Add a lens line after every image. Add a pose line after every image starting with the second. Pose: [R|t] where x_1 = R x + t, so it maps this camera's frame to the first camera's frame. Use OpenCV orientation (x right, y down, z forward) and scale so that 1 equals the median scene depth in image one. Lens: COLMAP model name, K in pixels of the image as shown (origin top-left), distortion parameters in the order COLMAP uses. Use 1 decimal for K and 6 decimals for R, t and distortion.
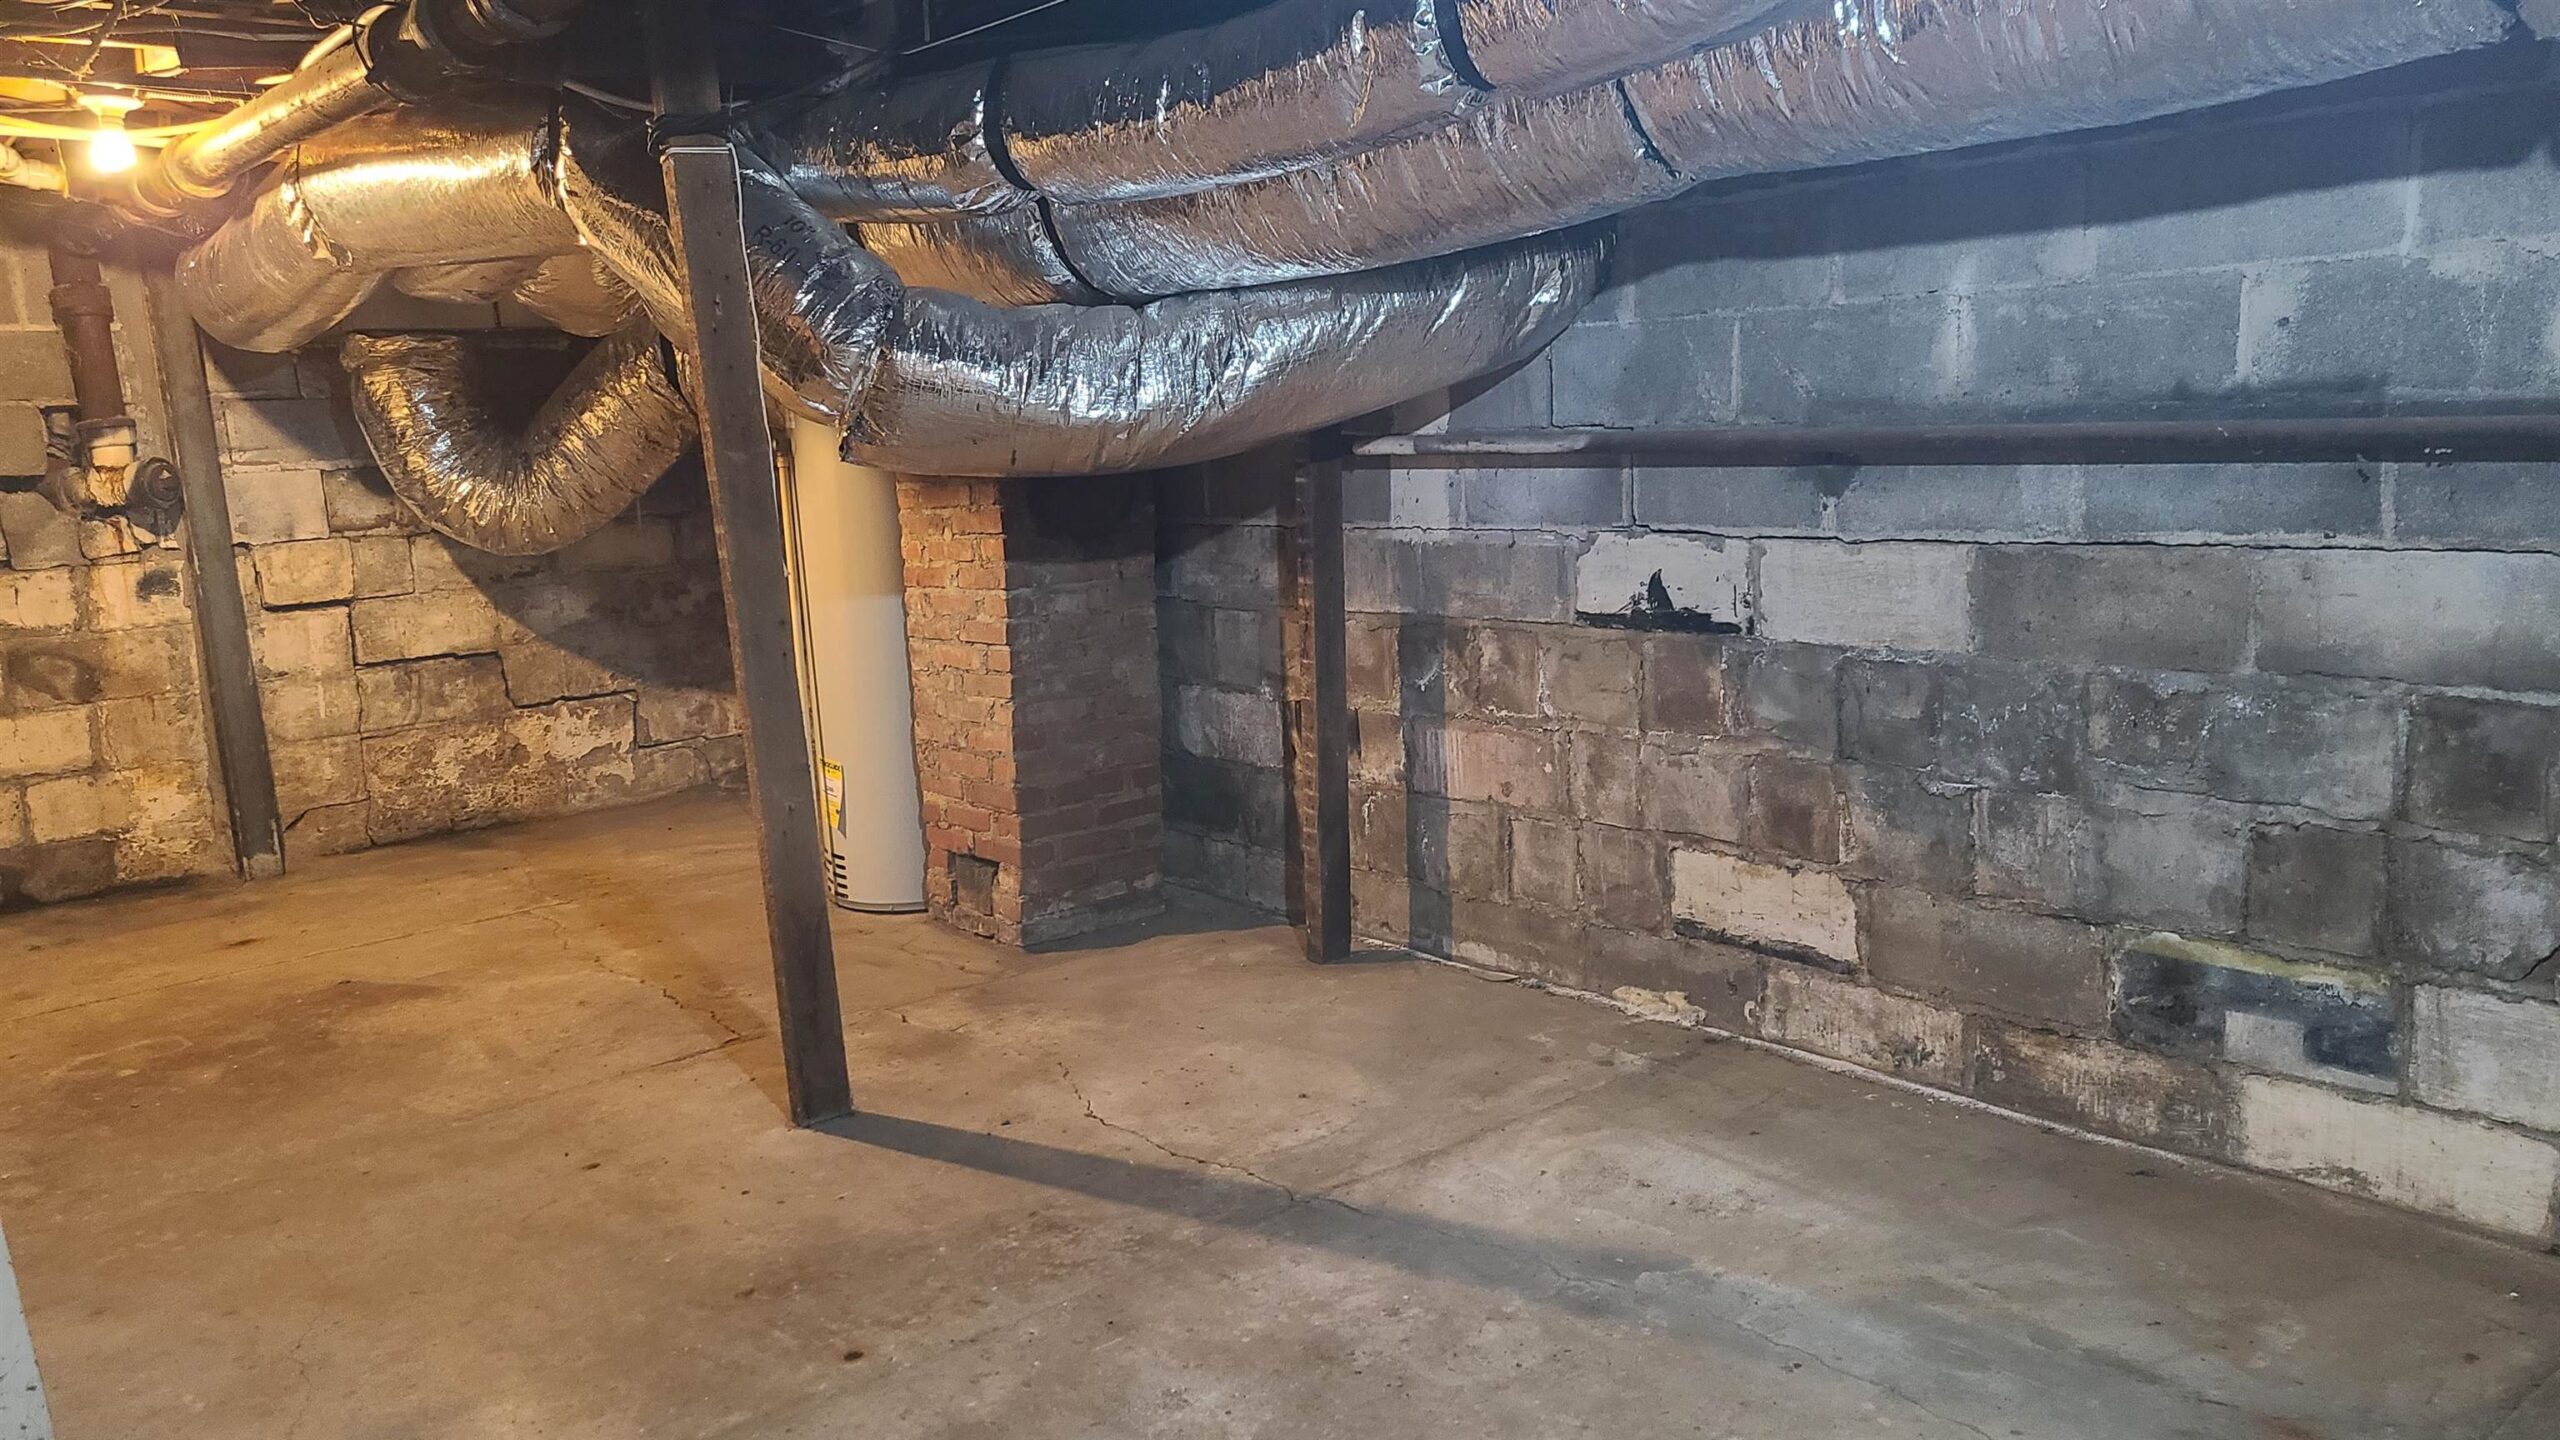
lens RADIAL K [[1914.3, 0, 1274.7], [0, 1914.3, 709.6], [0, 0, 1]] dist [0.055506, -0.050634]
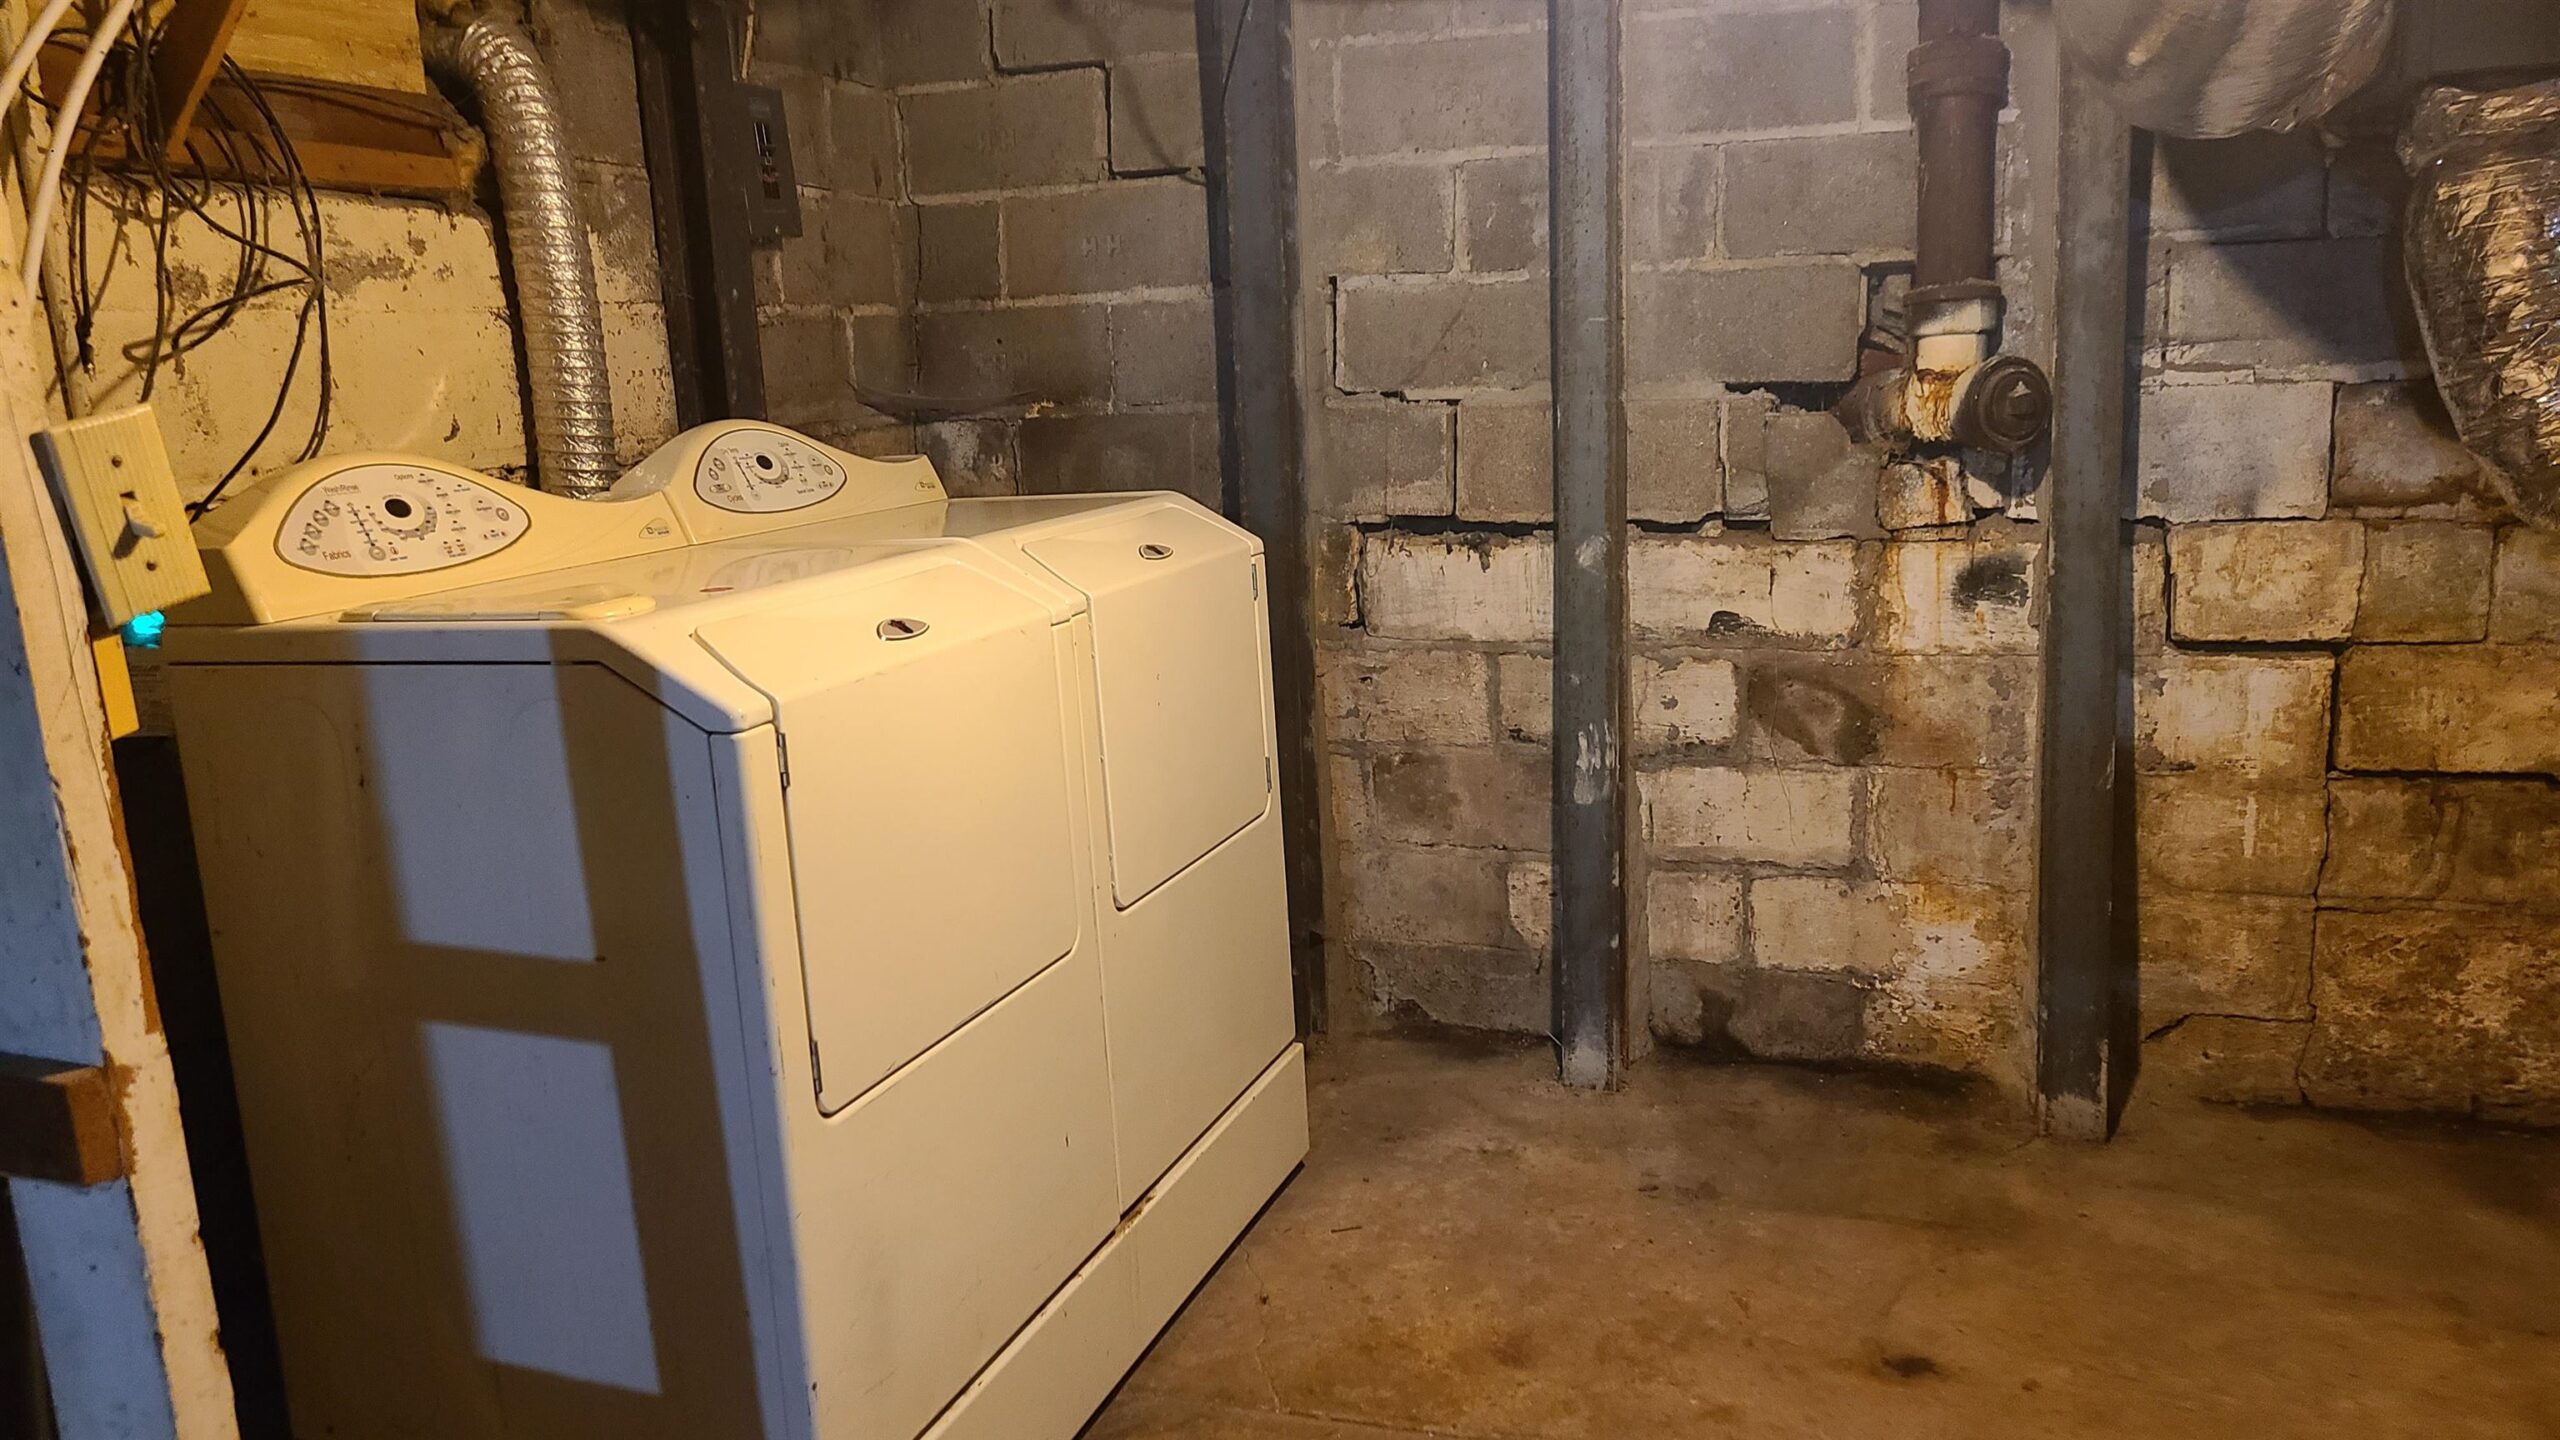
lens RADIAL K [[1914.3, 0, 1271.2], [0, 1914.3, 699.5], [0, 0, 1]] dist [0.055506, -0.050634]
pose [[0.512994, 0.180799, -0.839136, -0.206145], [-0.122911, 0.982965, 0.136648, -0.081099], [0.849547, 0.033039, 0.526477, 0.524707]]
